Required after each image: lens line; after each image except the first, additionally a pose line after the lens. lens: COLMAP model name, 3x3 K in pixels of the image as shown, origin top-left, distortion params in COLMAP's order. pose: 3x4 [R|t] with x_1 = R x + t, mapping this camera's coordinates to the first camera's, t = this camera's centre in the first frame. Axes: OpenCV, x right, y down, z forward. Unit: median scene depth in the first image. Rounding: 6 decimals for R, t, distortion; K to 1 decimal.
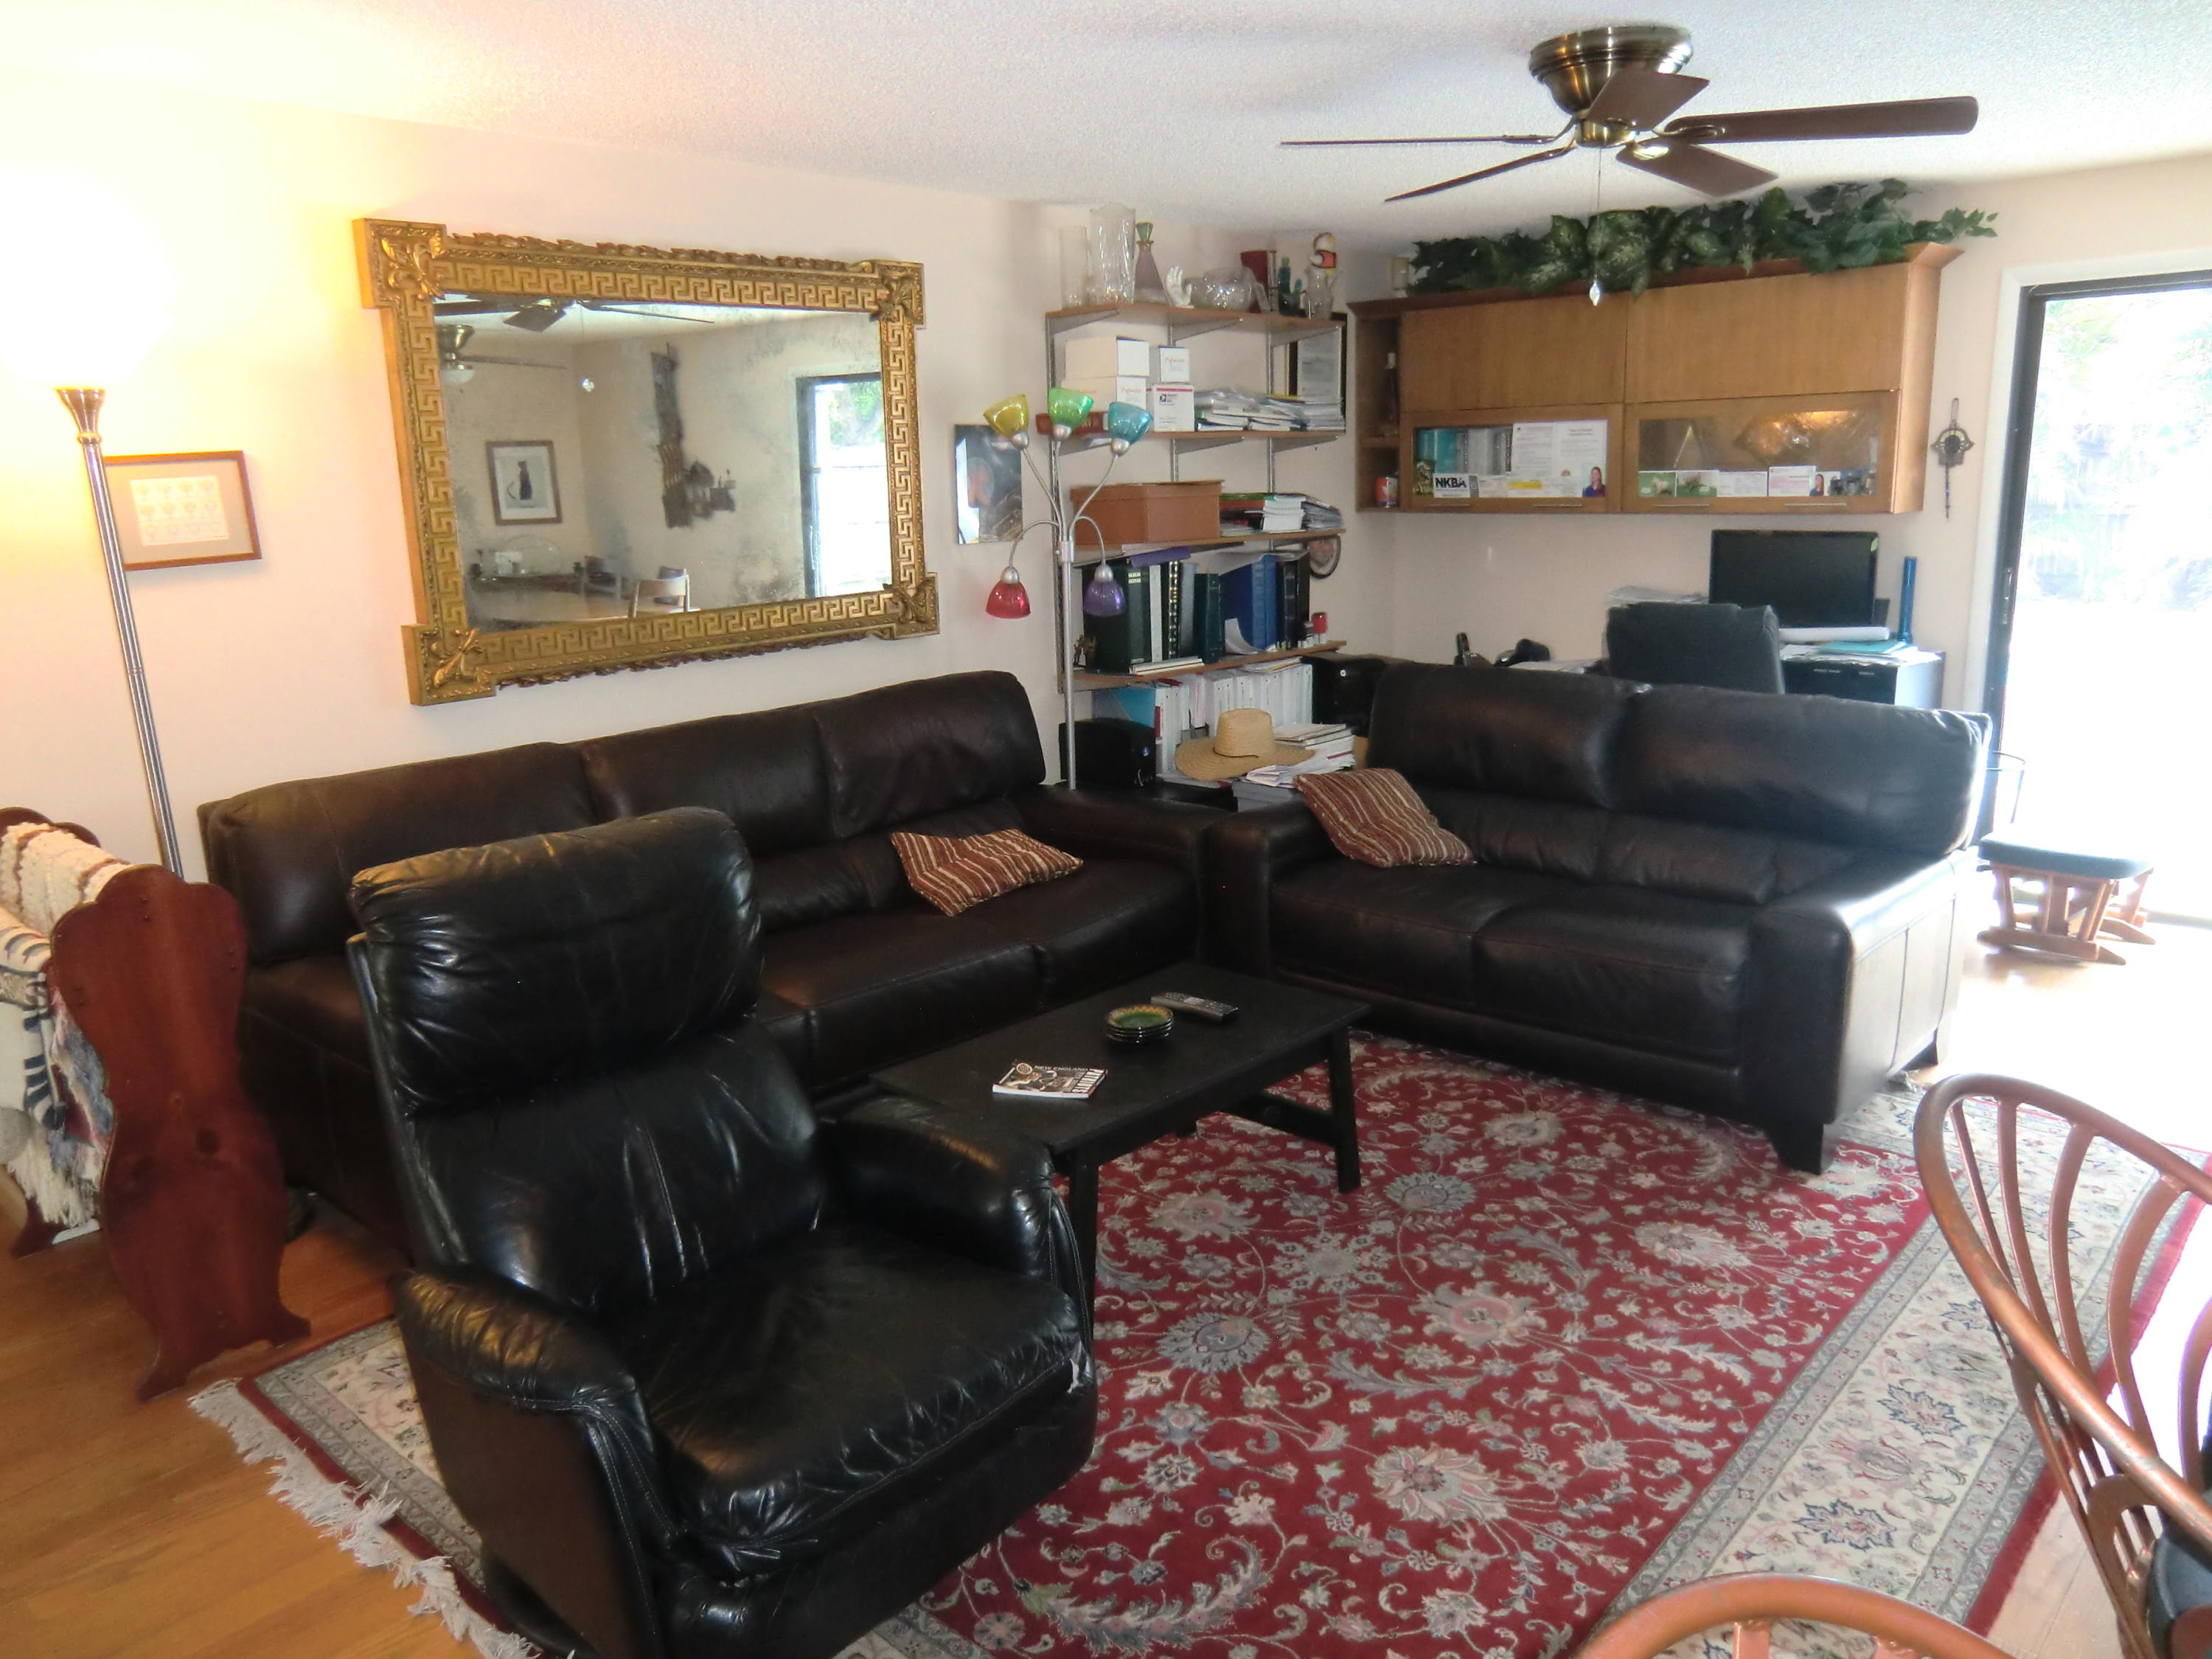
lens RADIAL K [[1594.2, 0, 1105.0], [0, 1594.2, 840.2], [0, 0, 1]] dist [-0.089324, 0.111202]
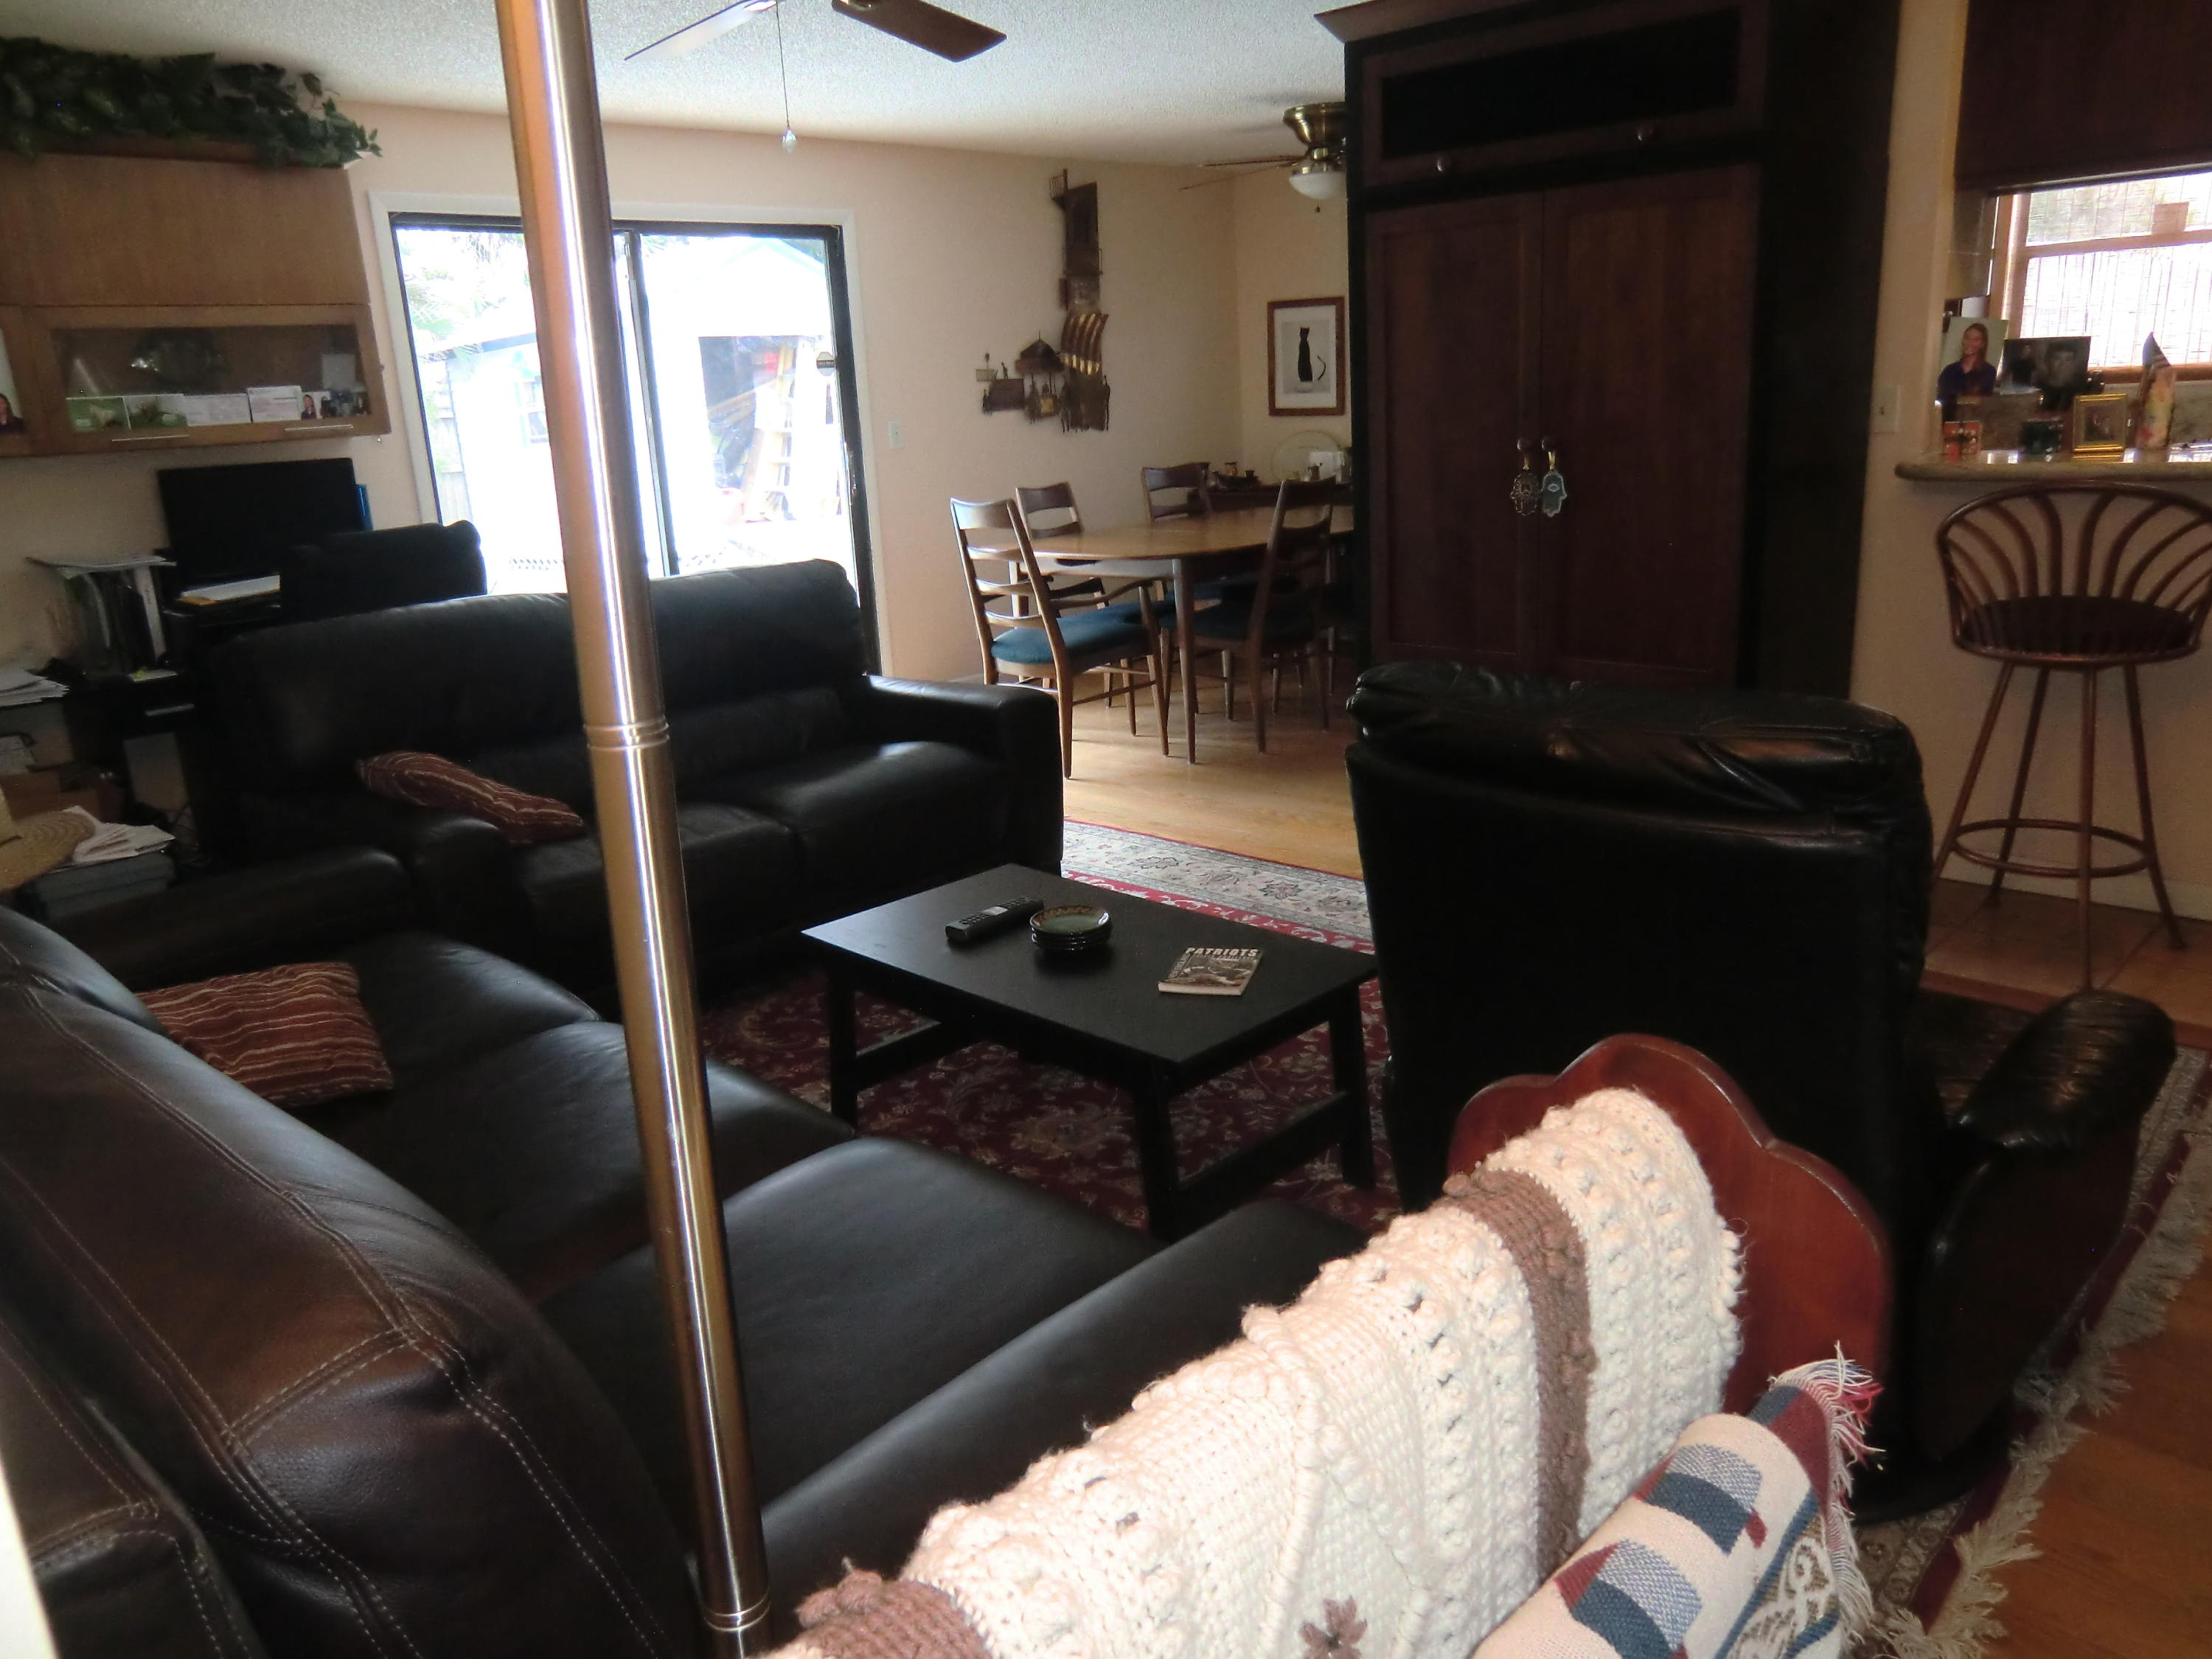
lens RADIAL K [[1594.2, 0, 1105.0], [0, 1594.2, 840.2], [0, 0, 1]] dist [-0.089324, 0.111202]
pose [[0.034470, -0.253759, 0.966653, -0.892200], [0.281386, 0.930564, 0.234251, -0.140285], [-0.958975, 0.263928, 0.103481, 0.992505]]
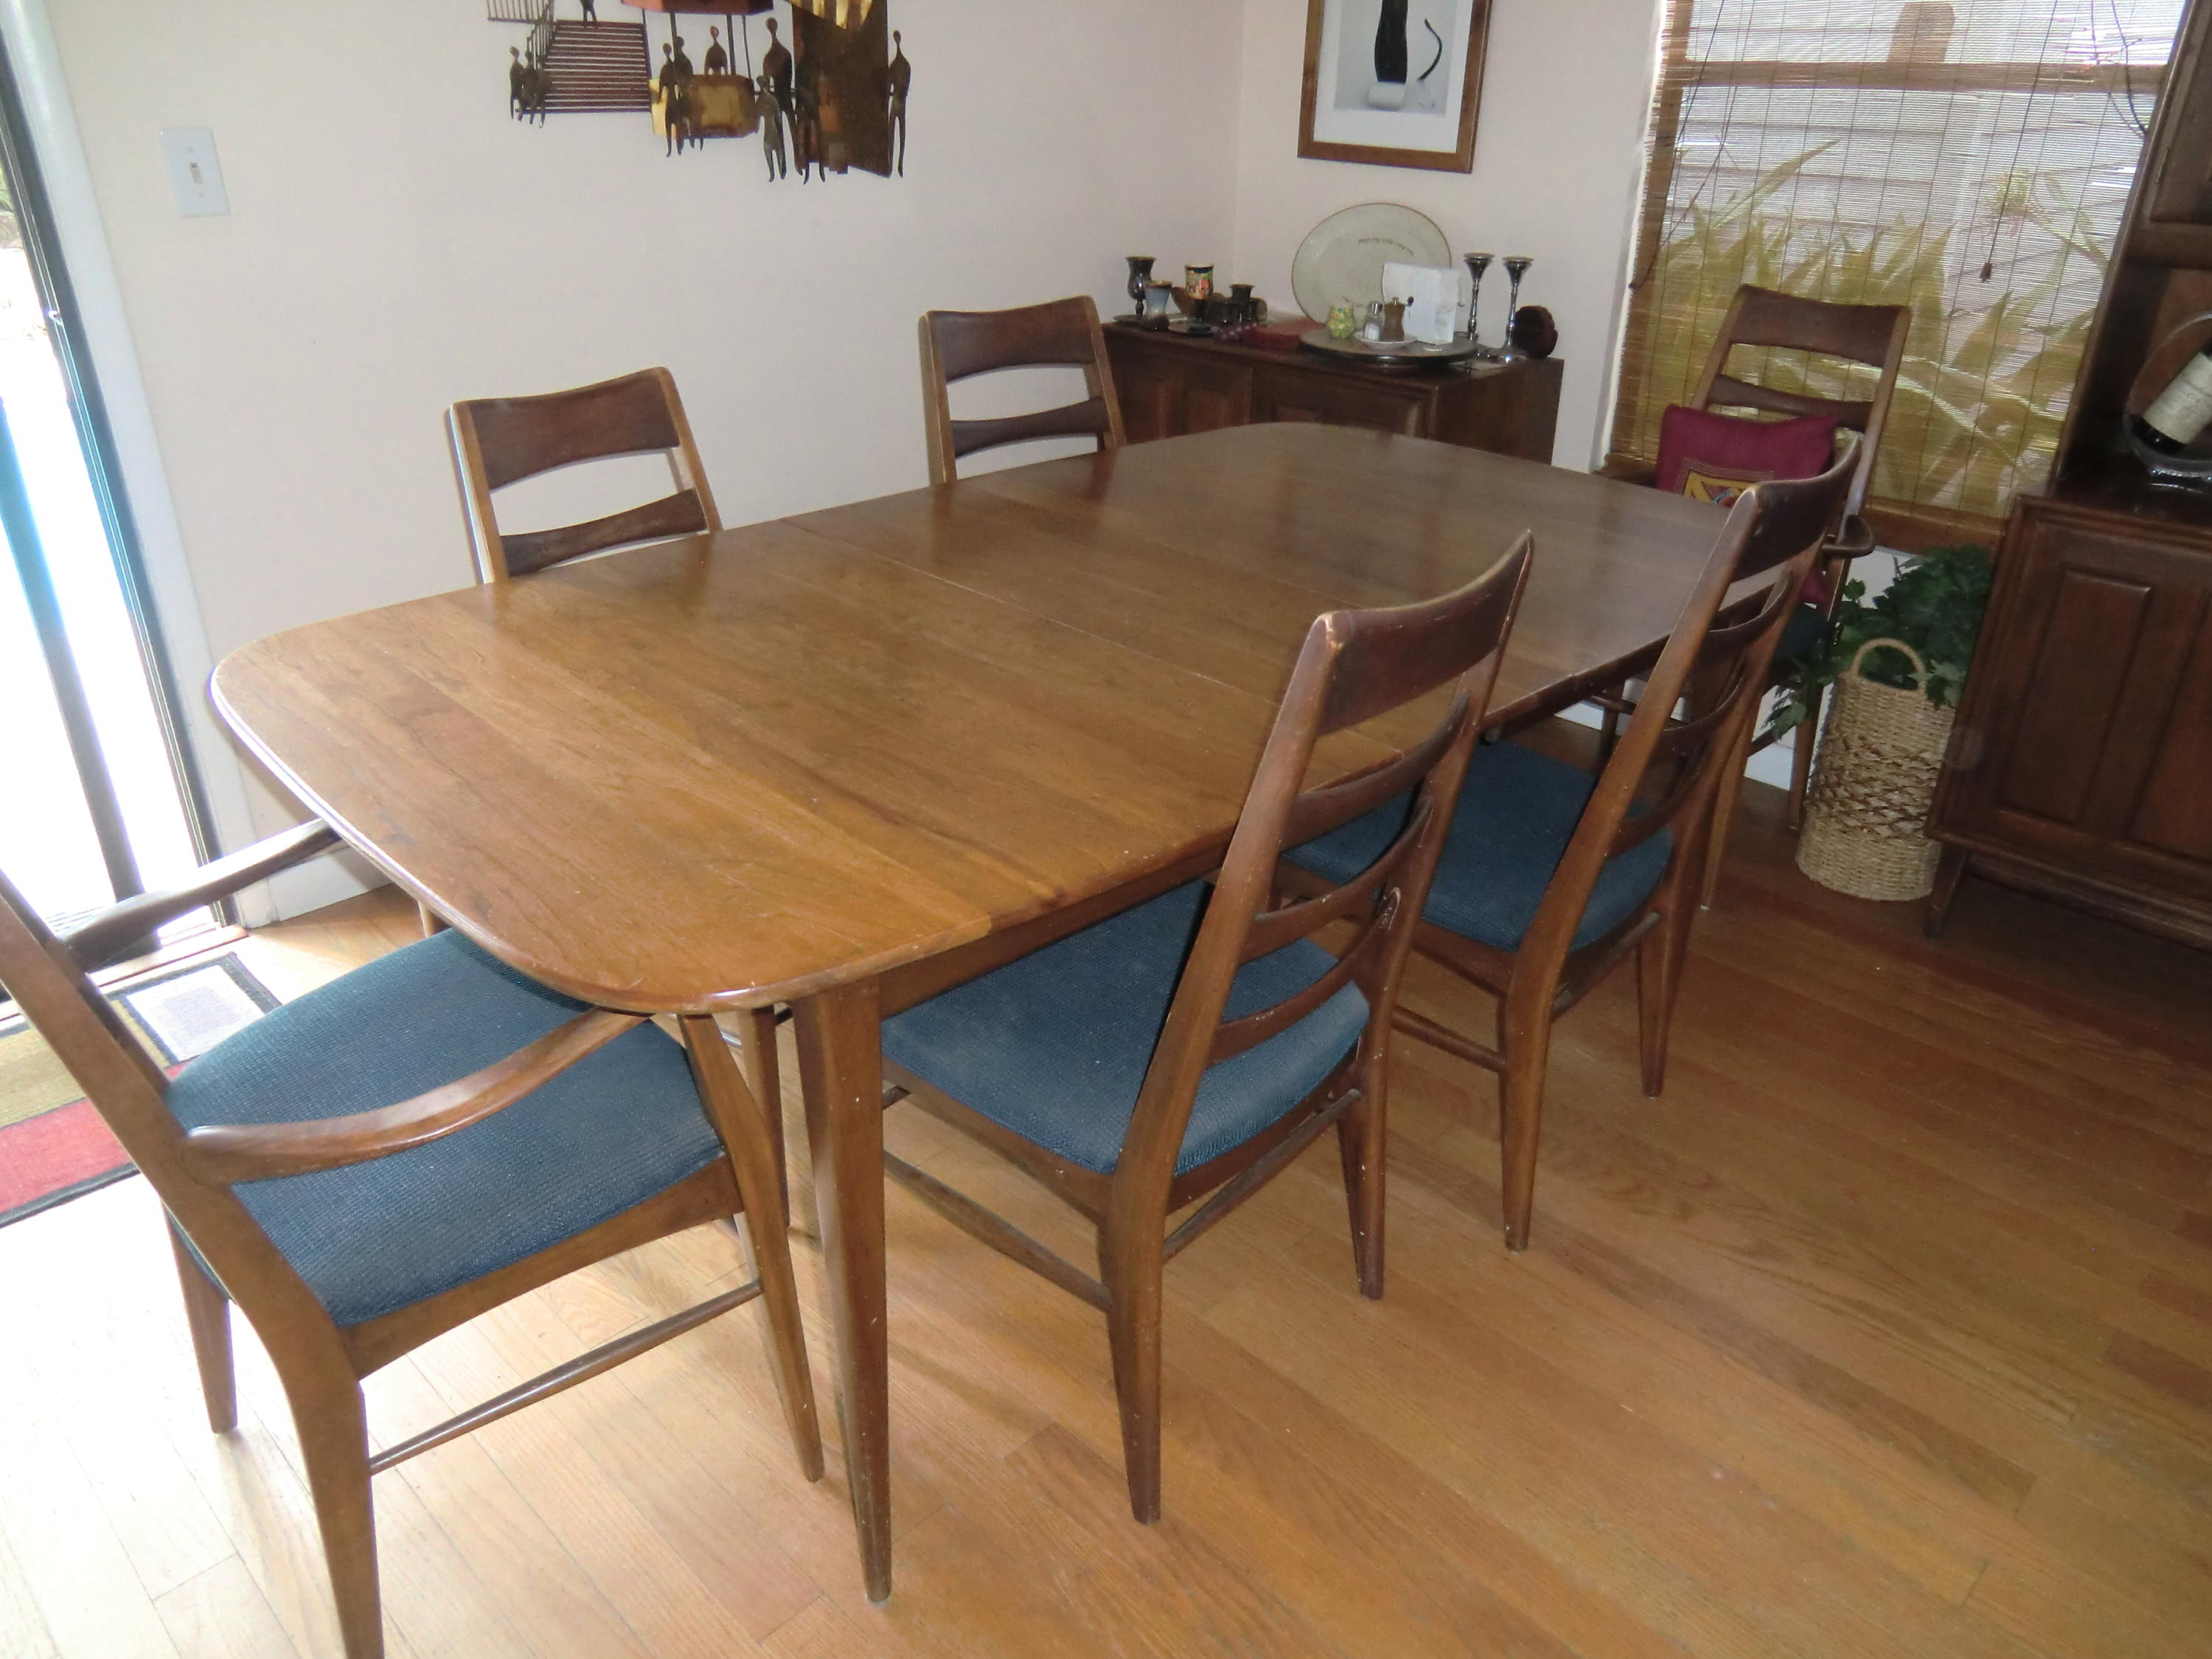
lens RADIAL K [[1594.2, 0, 1105.0], [0, 1594.2, 840.2], [0, 0, 1]] dist [-0.089324, 0.111202]
pose [[0.049466, -0.425889, 0.903422, 0.720934], [0.211631, 0.888460, 0.407248, -0.160218], [-0.976097, 0.171047, 0.134080, 0.875048]]
